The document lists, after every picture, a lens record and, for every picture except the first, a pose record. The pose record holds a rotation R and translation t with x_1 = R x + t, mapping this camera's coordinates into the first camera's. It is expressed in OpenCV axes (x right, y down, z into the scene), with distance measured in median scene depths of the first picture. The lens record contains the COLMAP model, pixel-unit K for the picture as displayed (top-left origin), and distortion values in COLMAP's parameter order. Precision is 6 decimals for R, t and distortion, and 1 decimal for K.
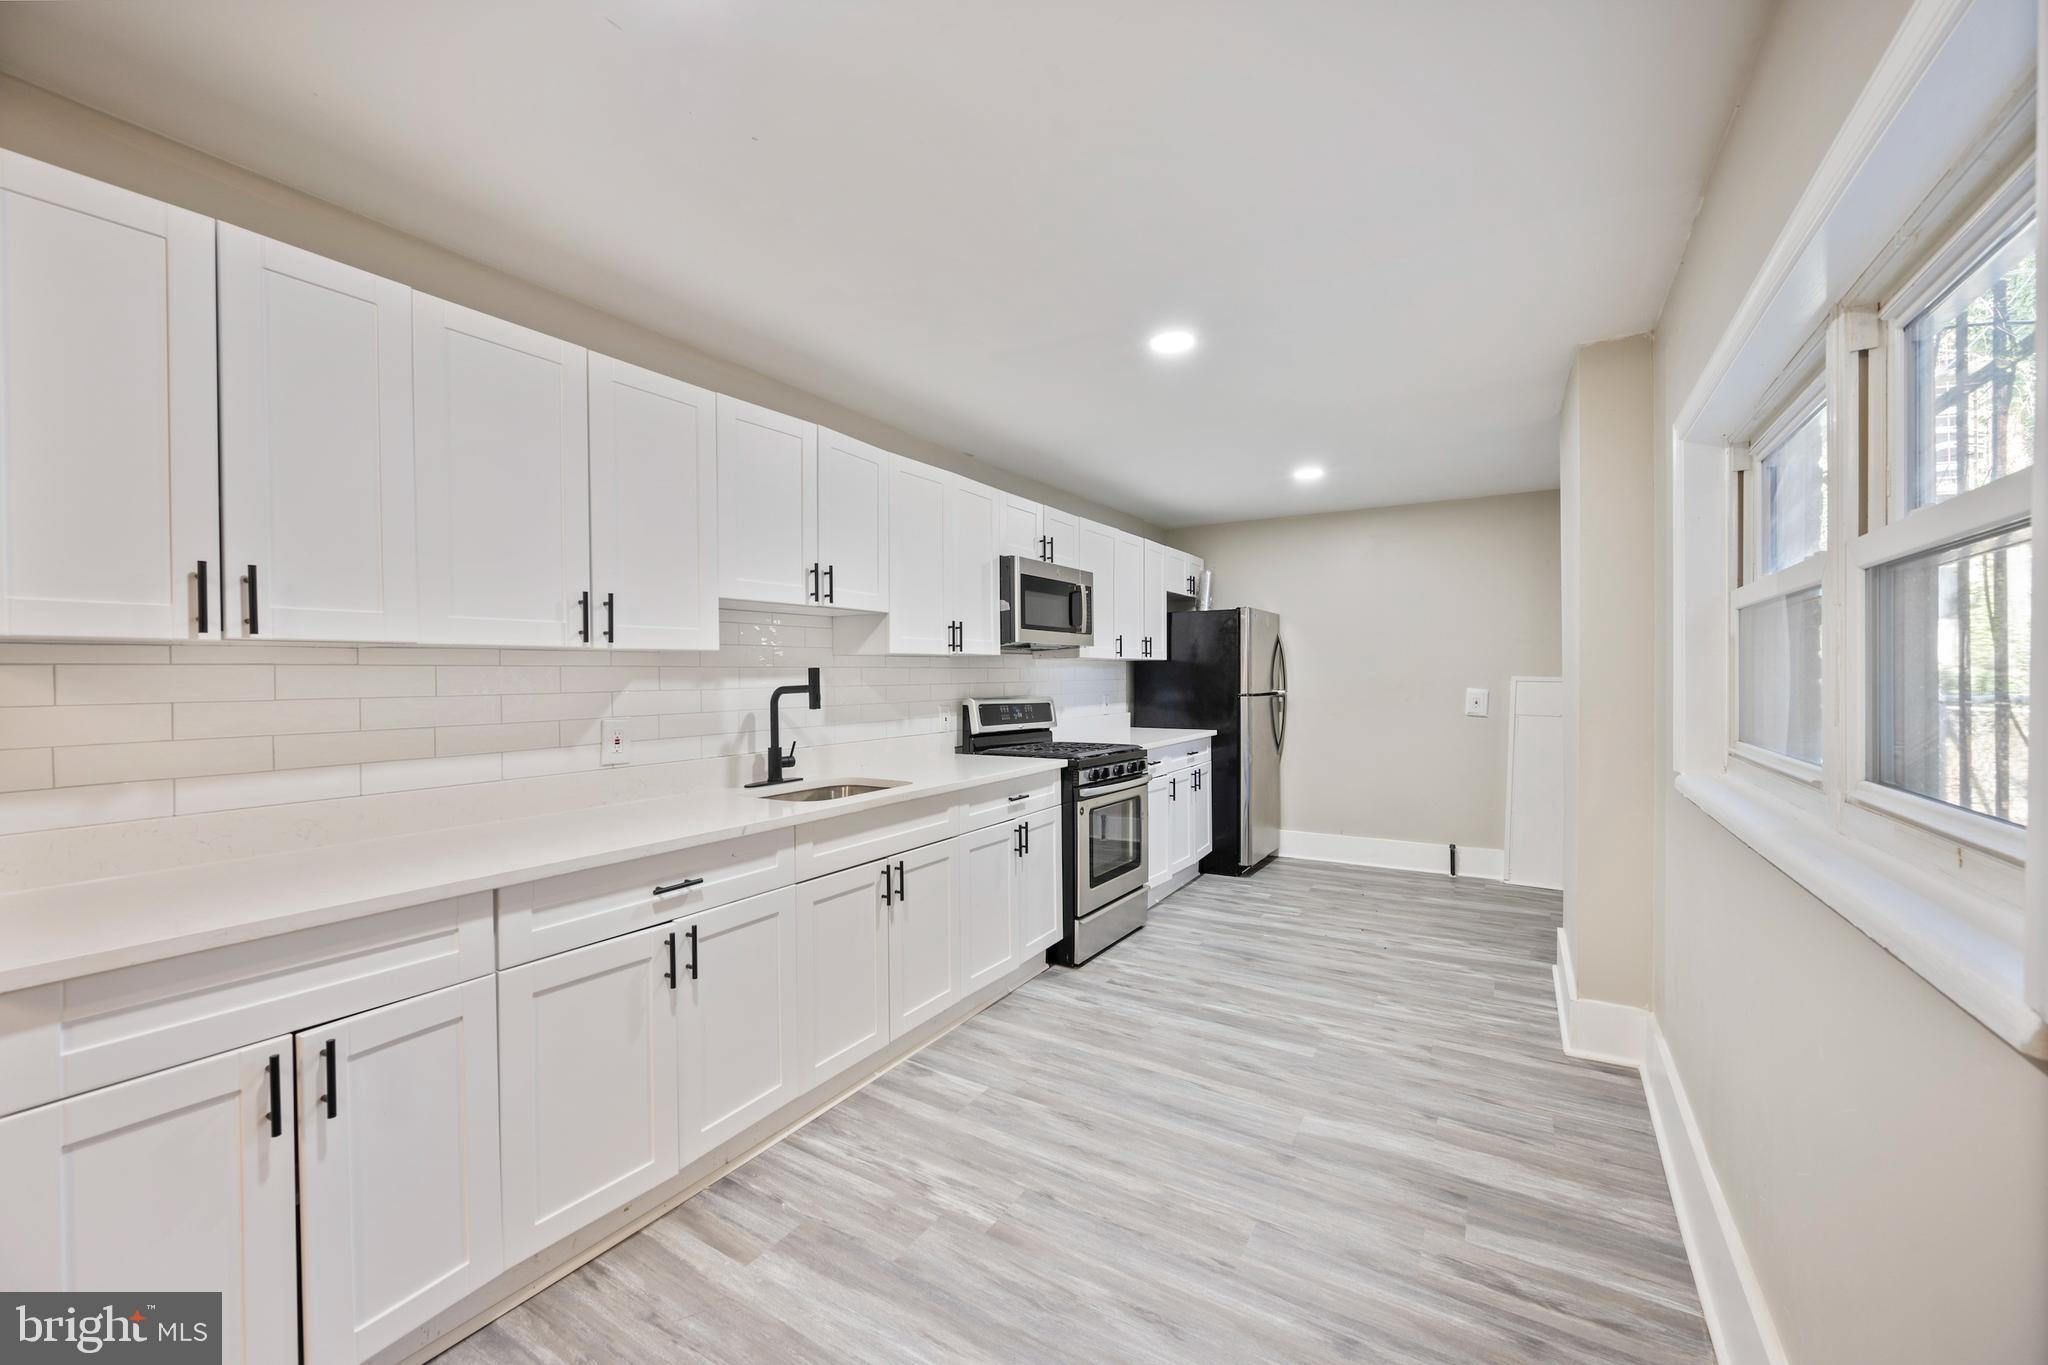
lens RADIAL K [[798.1, 0, 1024.0], [0, 798.1, 682.5], [0, 0, 1]] dist [-0.000209, 0.000049]
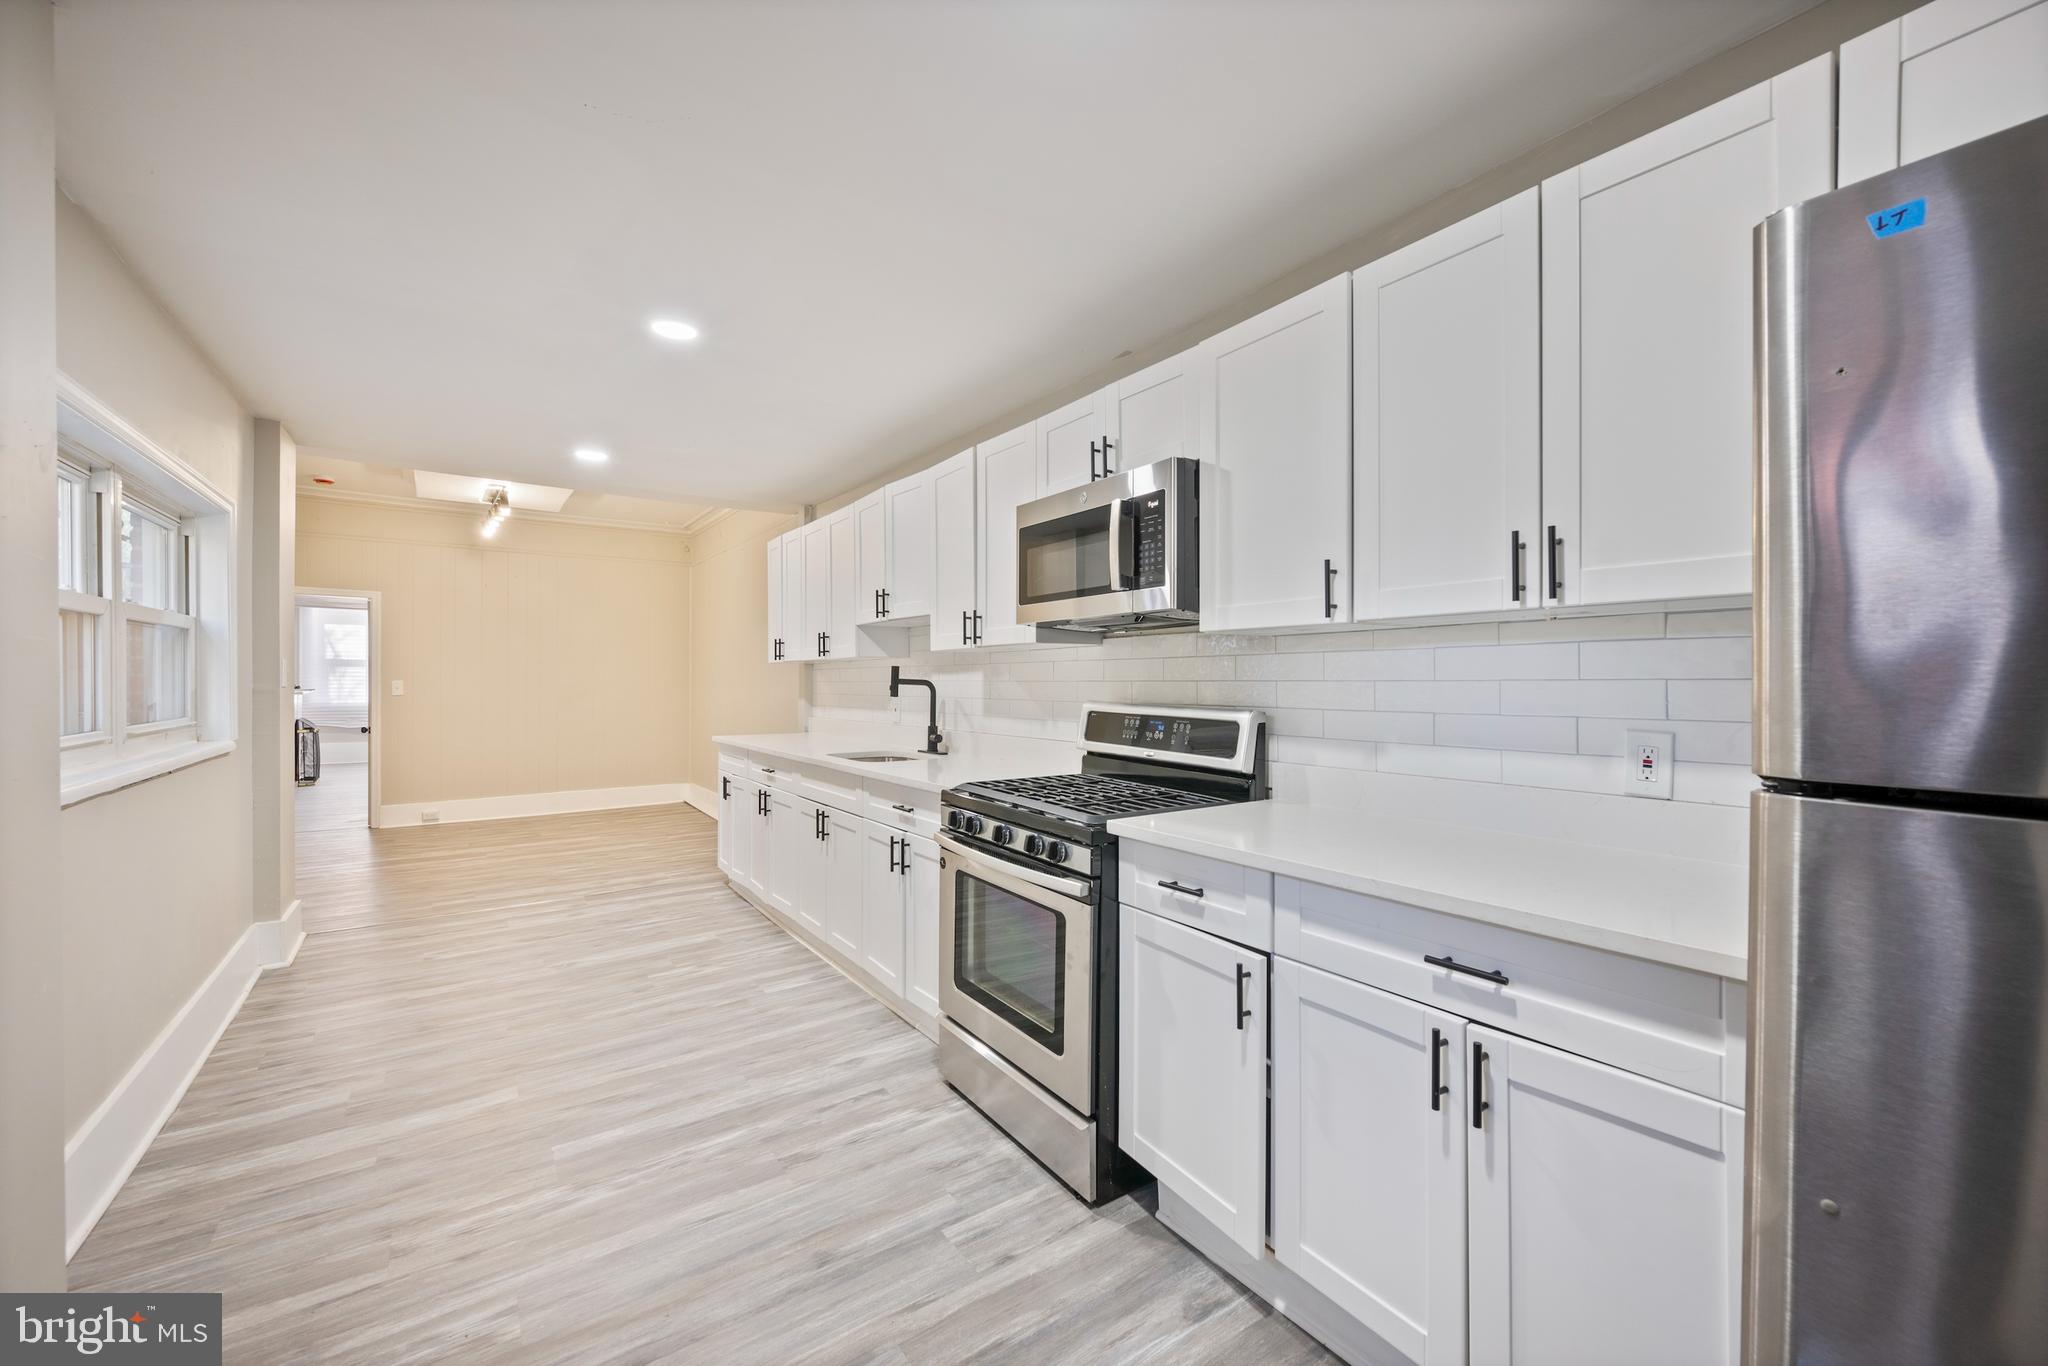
lens RADIAL K [[847.3, 0, 1027.6], [0, 847.3, 679.9], [0, 0, 1]] dist [0.000980, 0.000244]
pose [[-0.411656, 0.009450, -0.911290, 0.713556], [-0.003039, 0.999926, 0.011742, -0.009262], [0.911334, 0.007603, -0.411597, 1.358202]]
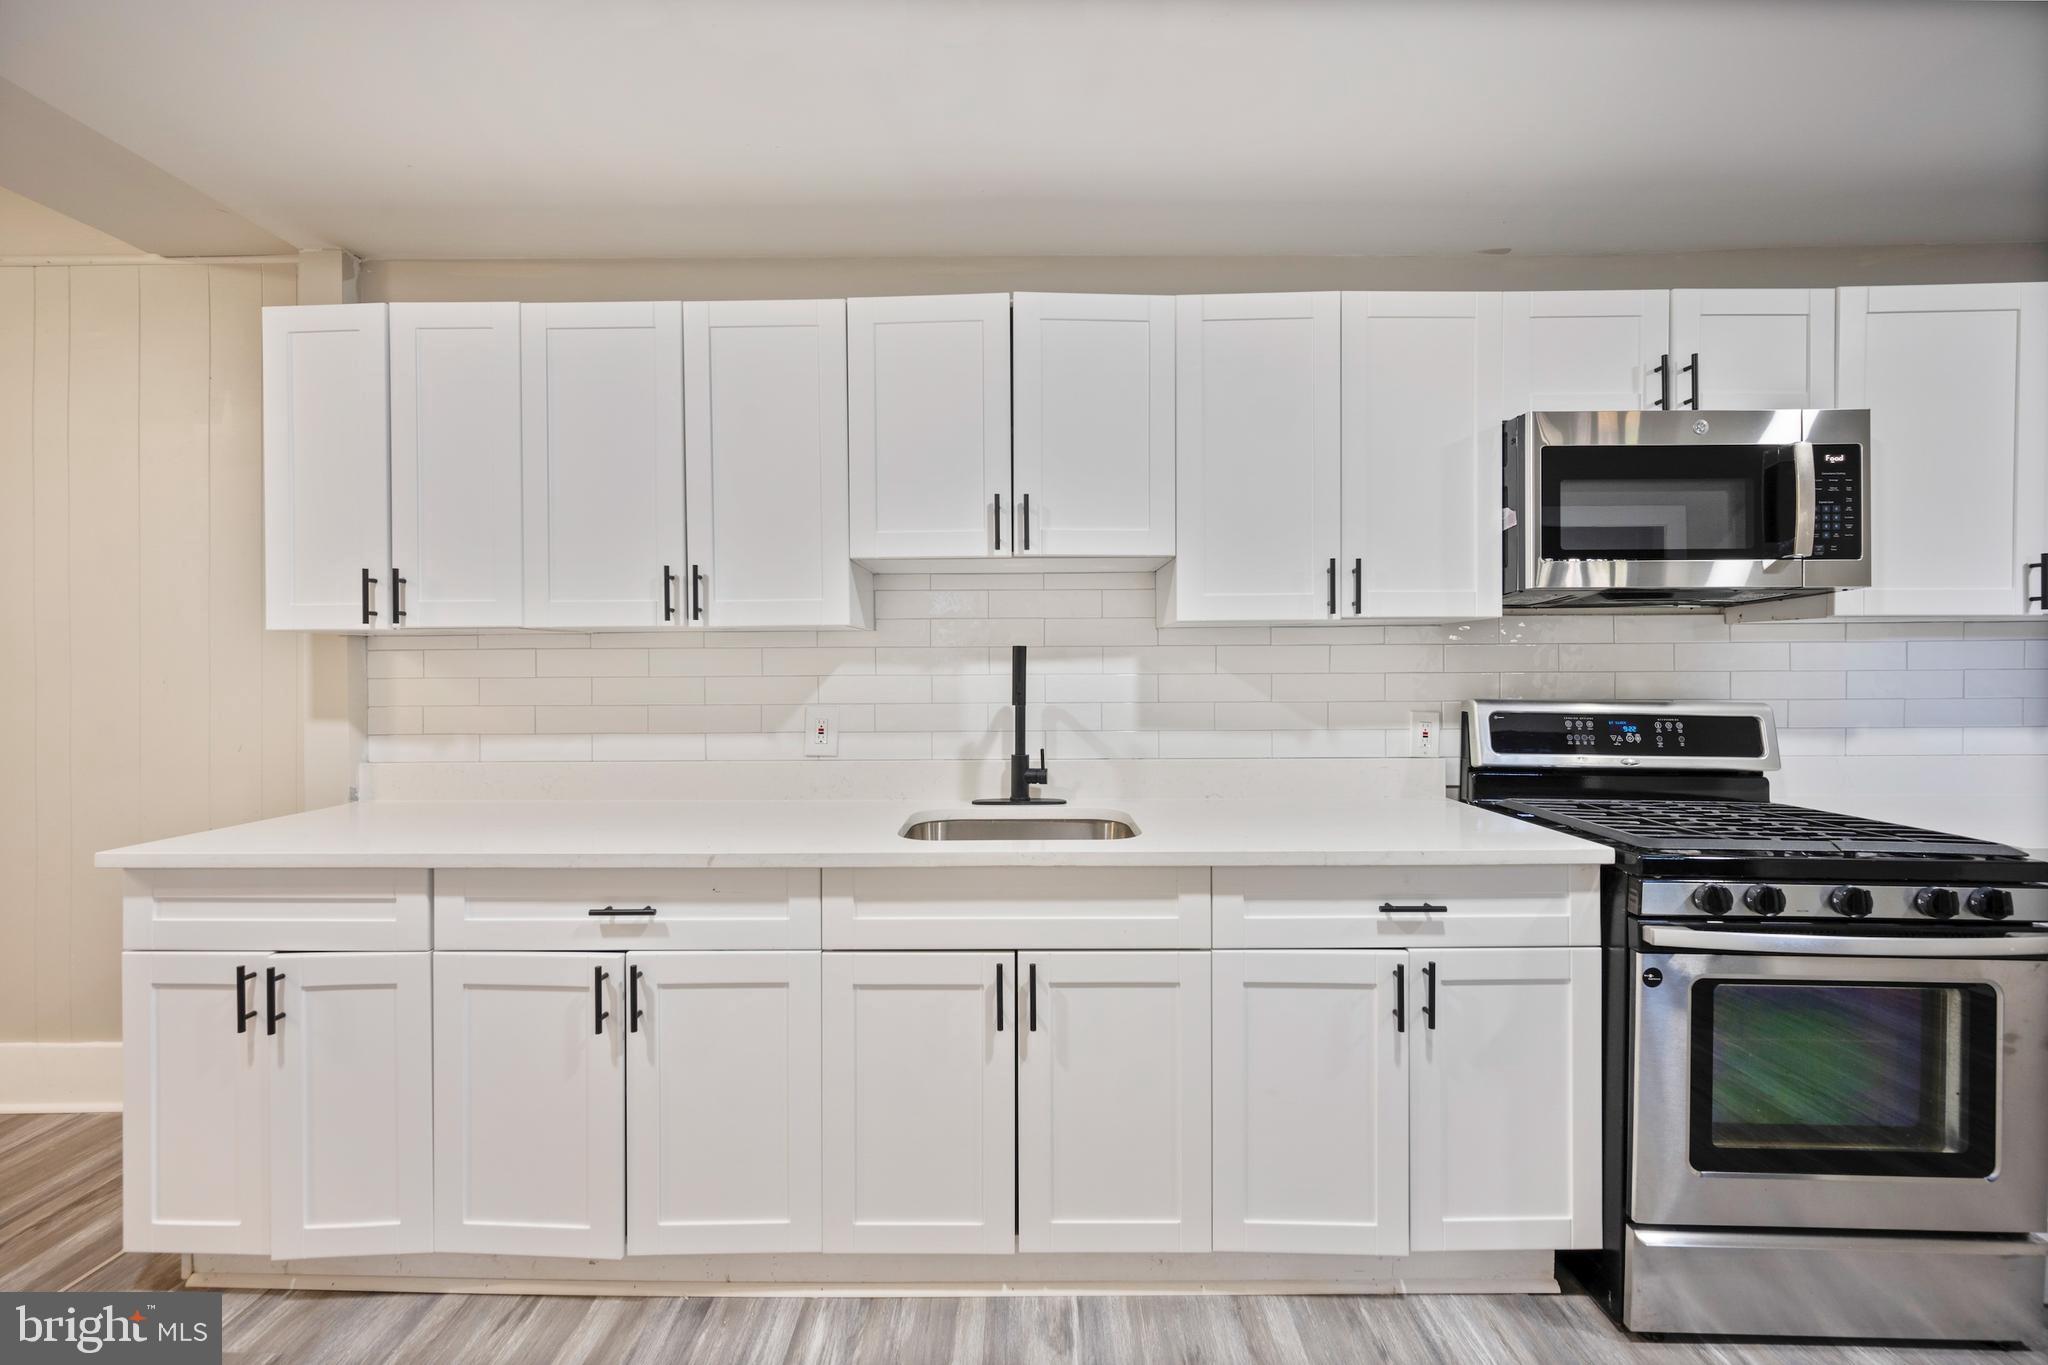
lens RADIAL K [[867.7, 0, 1030.3], [0, 867.7, 652.4], [0, 0, 1]] dist [-0.000410, 0.000074]
pose [[0.518274, 0.002829, -0.855210, 0.293599], [-0.007785, 0.999969, -0.001409, -0.008915], [0.855179, 0.007388, 0.518280, 0.469603]]
